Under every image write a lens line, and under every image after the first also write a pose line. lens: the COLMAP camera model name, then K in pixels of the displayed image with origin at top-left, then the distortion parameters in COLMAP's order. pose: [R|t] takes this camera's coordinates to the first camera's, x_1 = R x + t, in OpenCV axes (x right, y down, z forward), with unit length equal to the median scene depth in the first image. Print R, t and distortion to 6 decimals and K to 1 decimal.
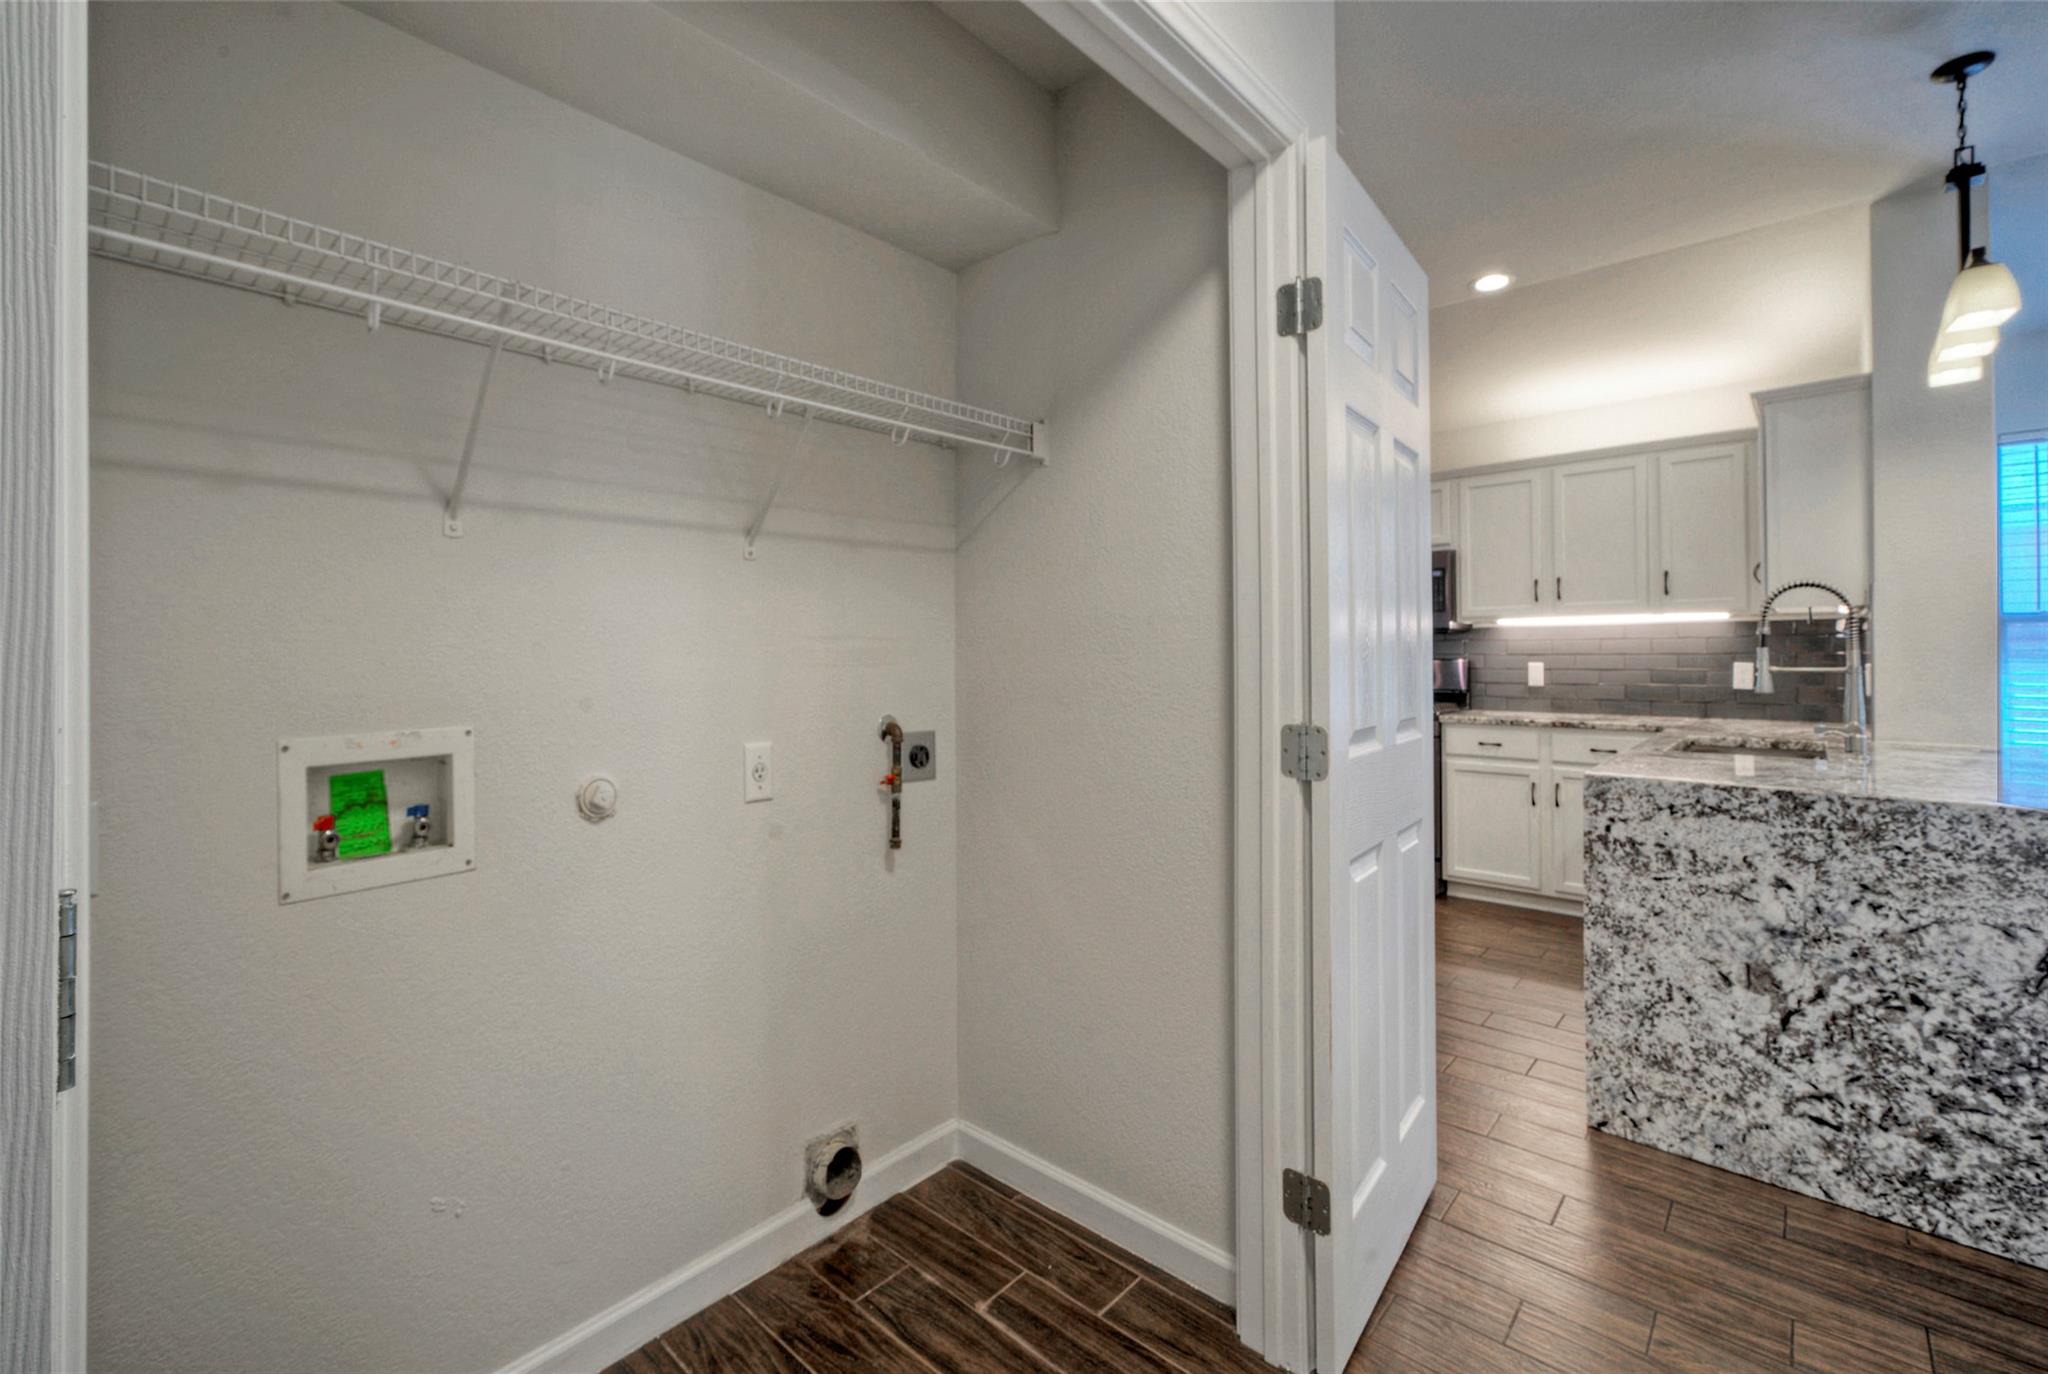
lens RADIAL K [[880.0, 0, 973.3], [0, 880.0, 657.6], [0, 0, 1]] dist [-0.000999, -0.000319]
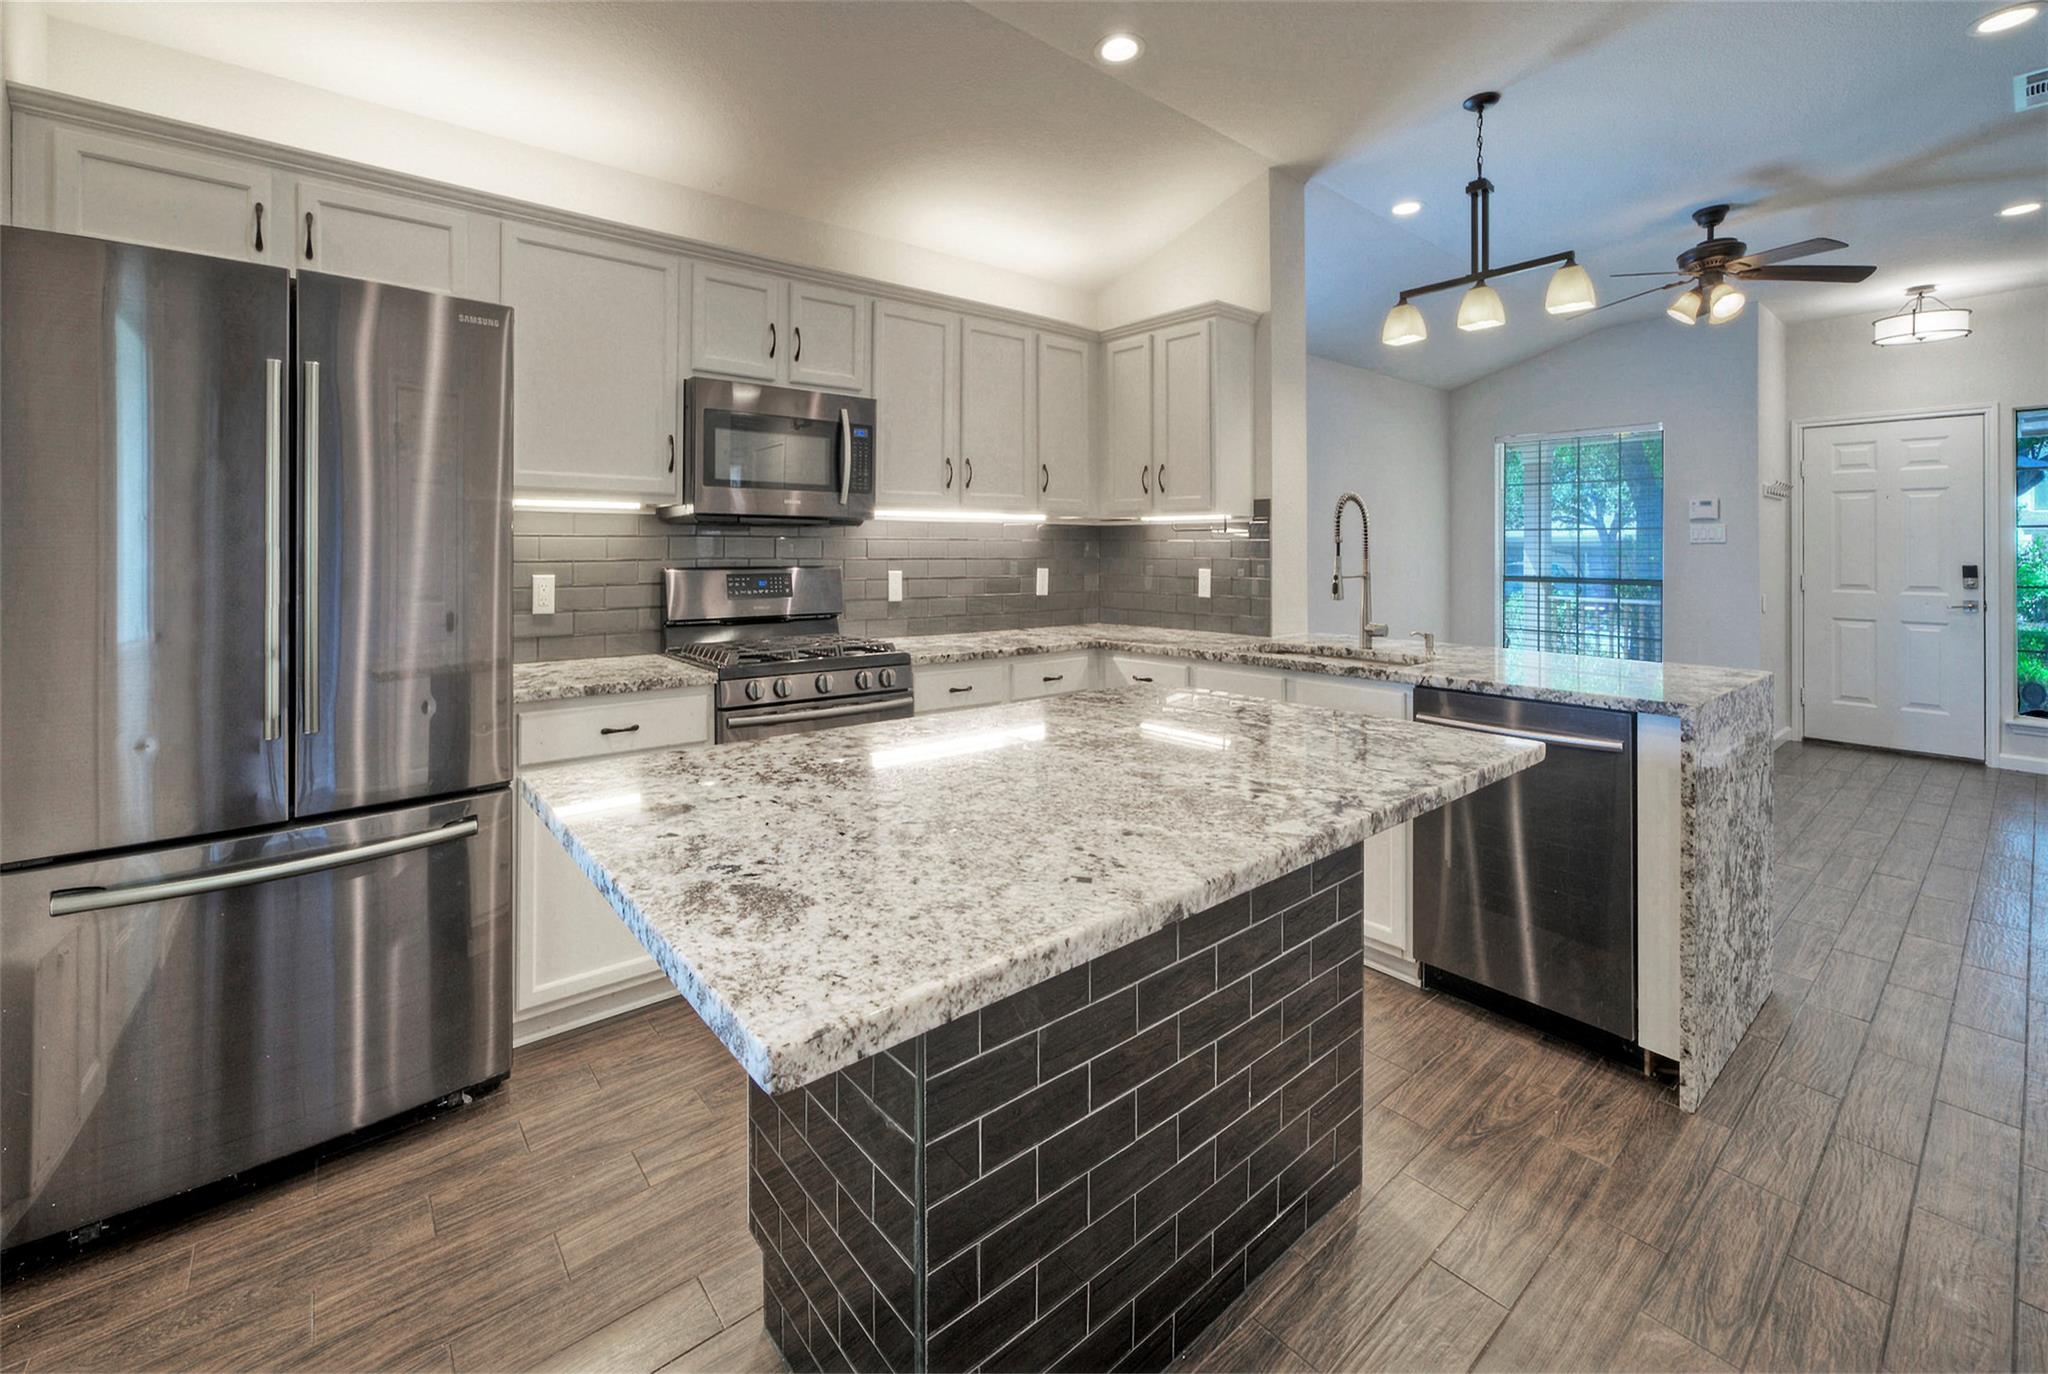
lens RADIAL K [[845.0, 0, 947.7], [0, 845.0, 568.4], [0, 0, 1]] dist [-0.002762, -0.000002]
pose [[0.165125, -0.013566, 0.986179, -0.066321], [-0.003867, 0.999889, 0.014402, -0.006873], [-0.986265, -0.006192, 0.165054, 0.897071]]
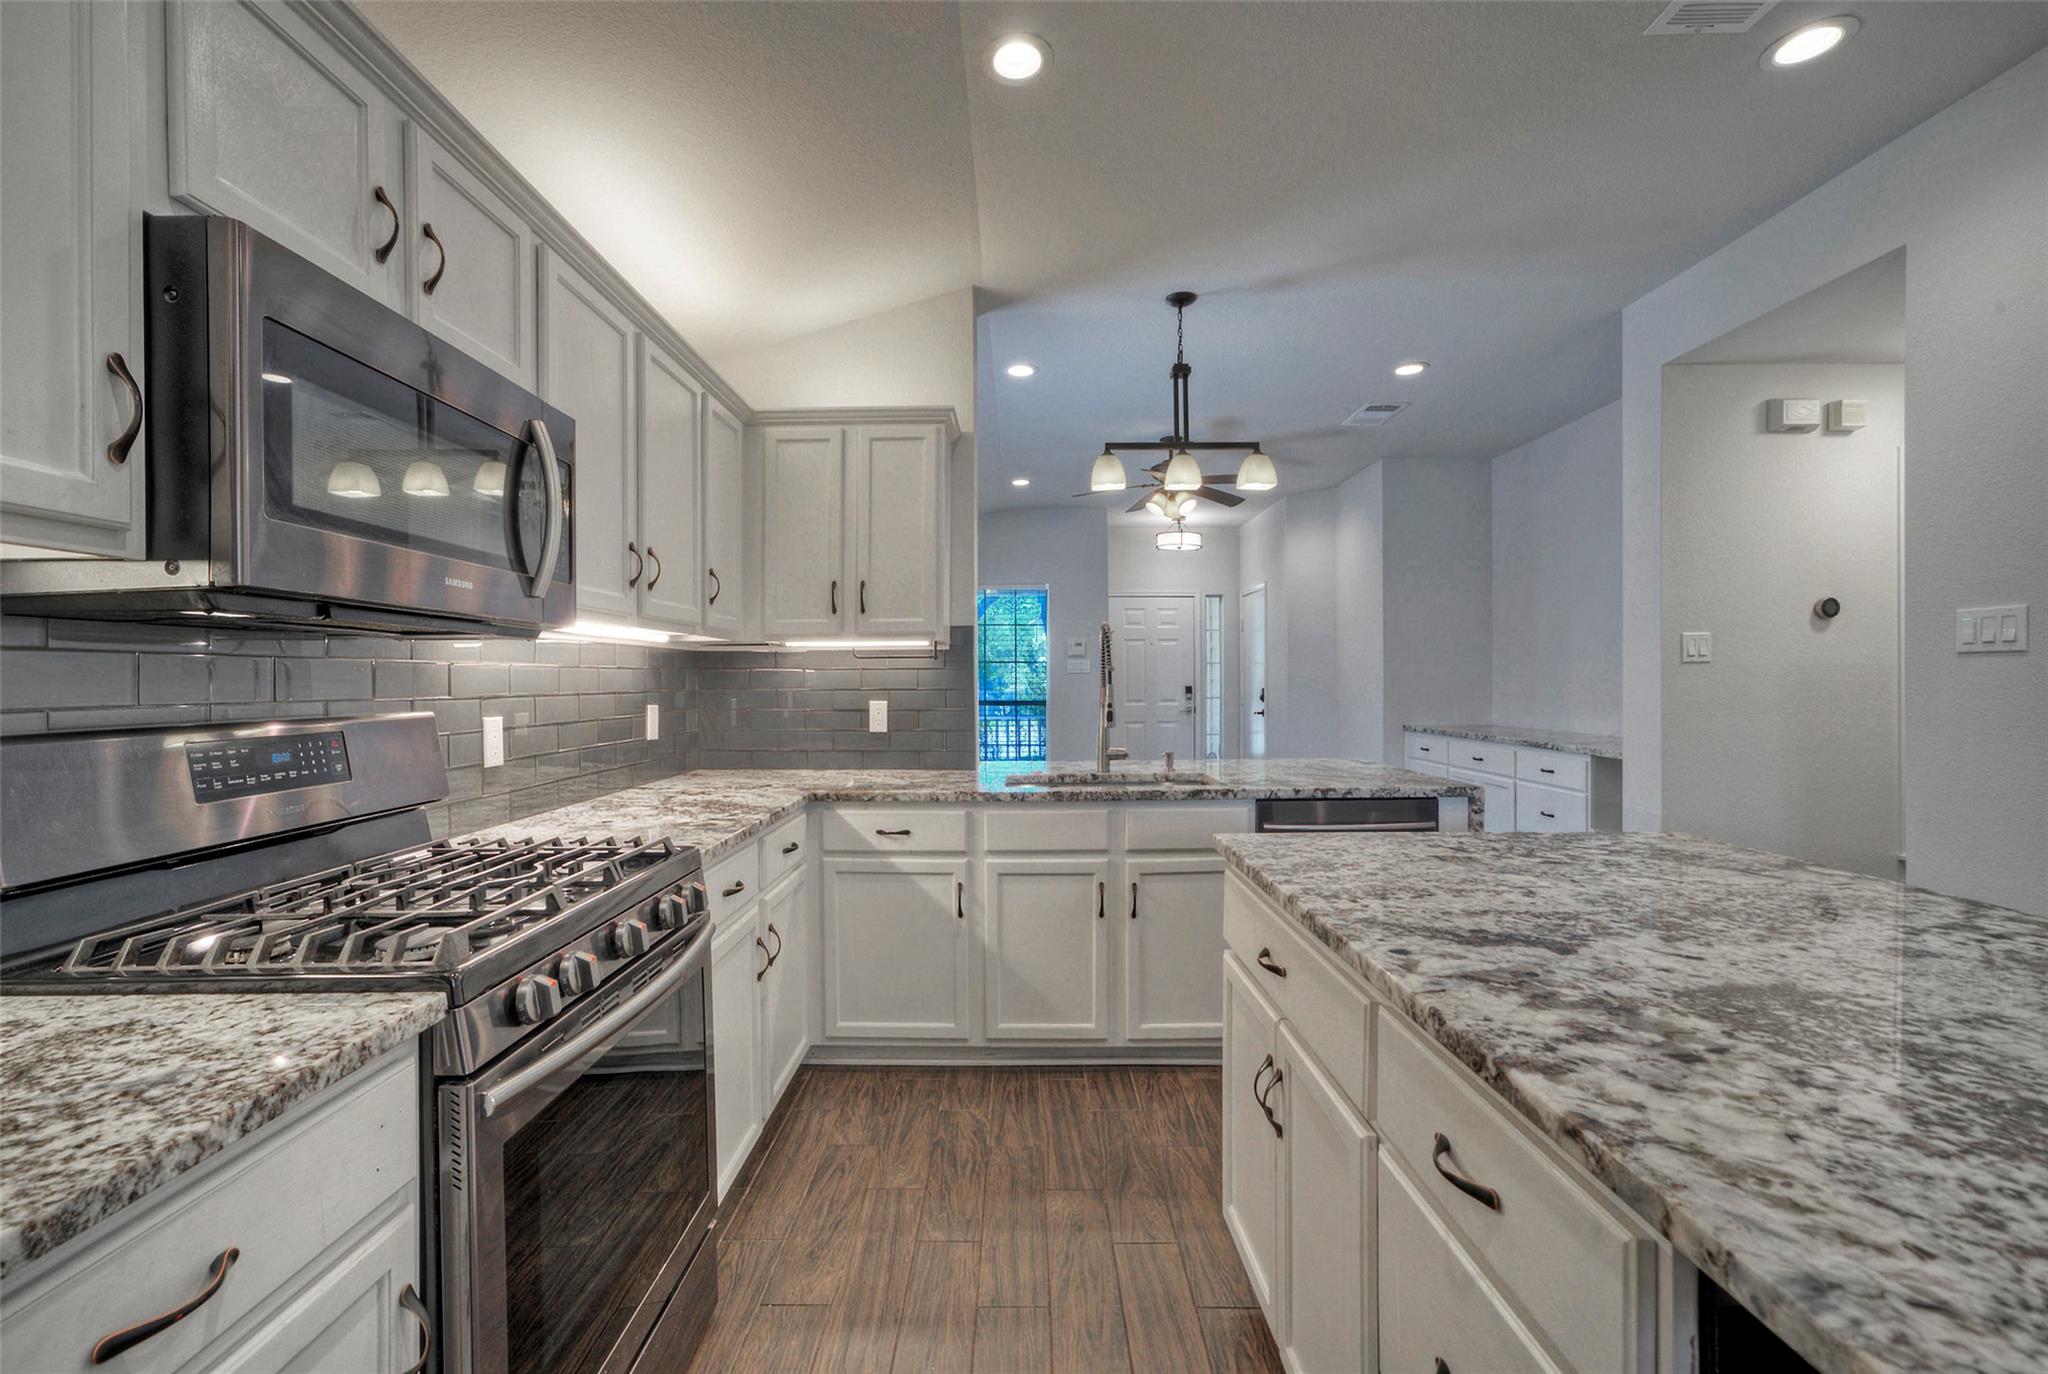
lens RADIAL K [[778.9, 0, 1018.6], [0, 778.9, 674.7], [0, 0, 1]] dist [-0.001927, 0.000295]
pose [[-0.685514, 0.013915, 0.727927, 0.191118], [0.008184, 0.999901, -0.011408, -0.008691], [-0.728014, -0.001863, -0.685560, 1.152226]]
